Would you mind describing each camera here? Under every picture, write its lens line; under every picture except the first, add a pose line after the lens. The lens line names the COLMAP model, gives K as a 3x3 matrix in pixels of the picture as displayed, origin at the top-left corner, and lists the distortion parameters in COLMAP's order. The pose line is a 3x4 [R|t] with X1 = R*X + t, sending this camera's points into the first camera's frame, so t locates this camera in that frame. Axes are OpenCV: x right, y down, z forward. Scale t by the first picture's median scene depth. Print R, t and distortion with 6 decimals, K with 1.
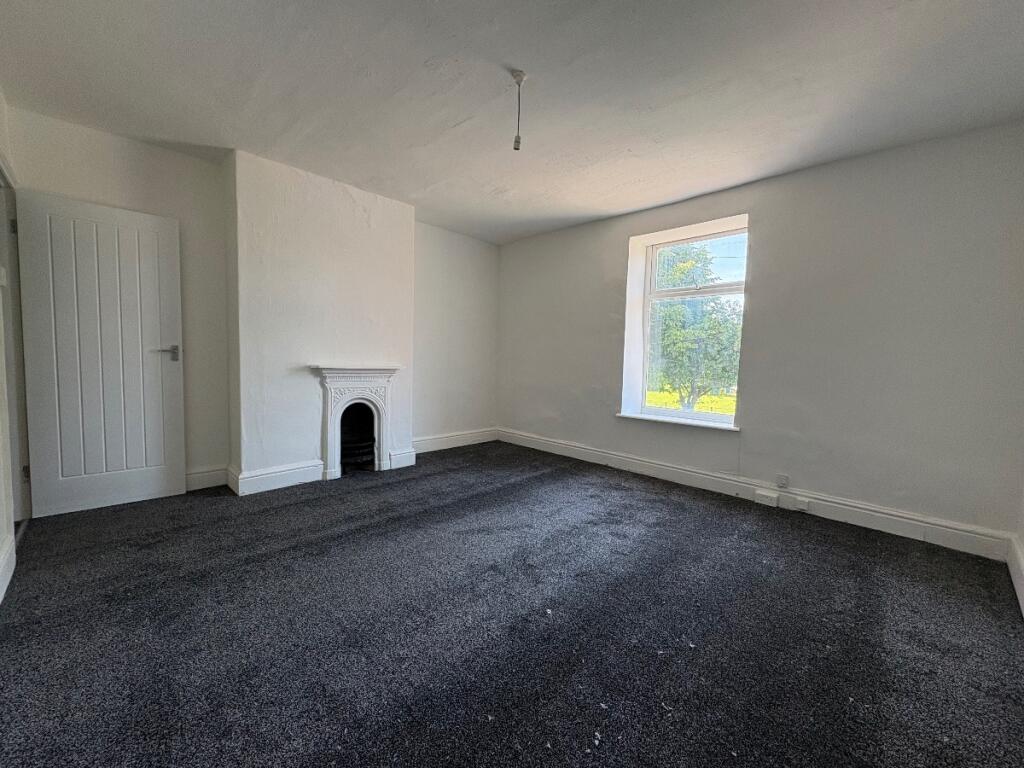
lens RADIAL K [[409.0, 0, 510.1], [0, 409.0, 384.0], [0, 0, 1]] dist [-0.000032, 0.000493]
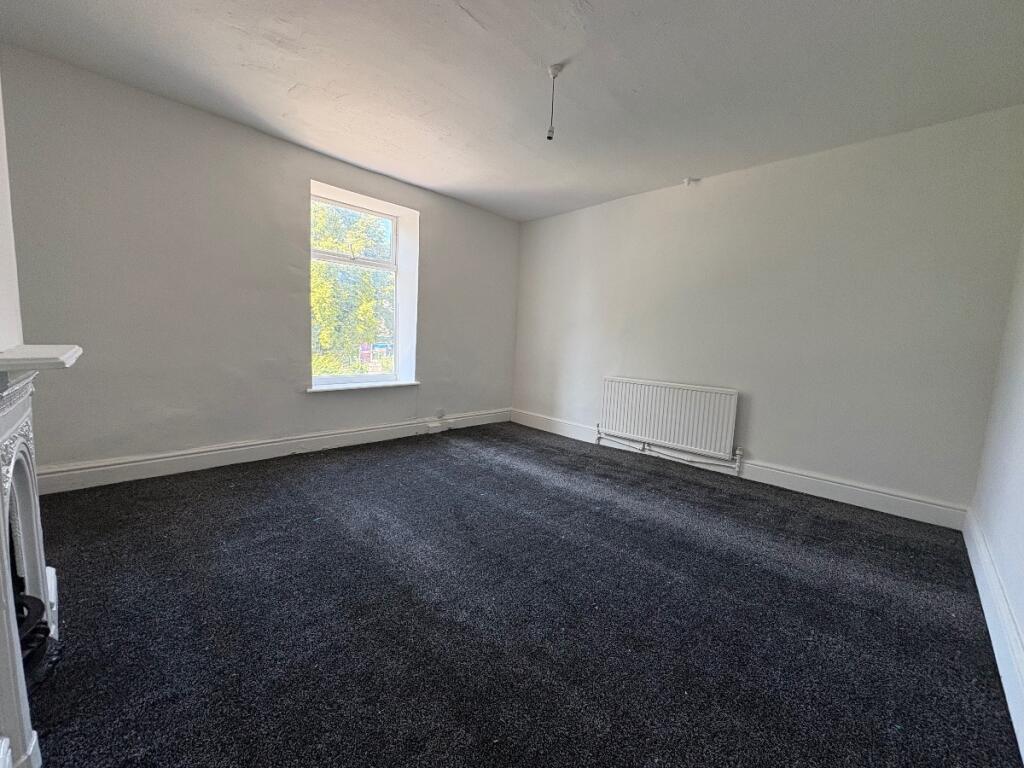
lens RADIAL K [[409.0, 0, 510.1], [0, 409.0, 384.0], [0, 0, 1]] dist [-0.000032, 0.000493]
pose [[-0.011741, -0.142274, 0.989758, -0.712086], [0.016452, 0.989664, 0.142455, -0.064212], [-0.999796, 0.017956, -0.009279, 0.715269]]
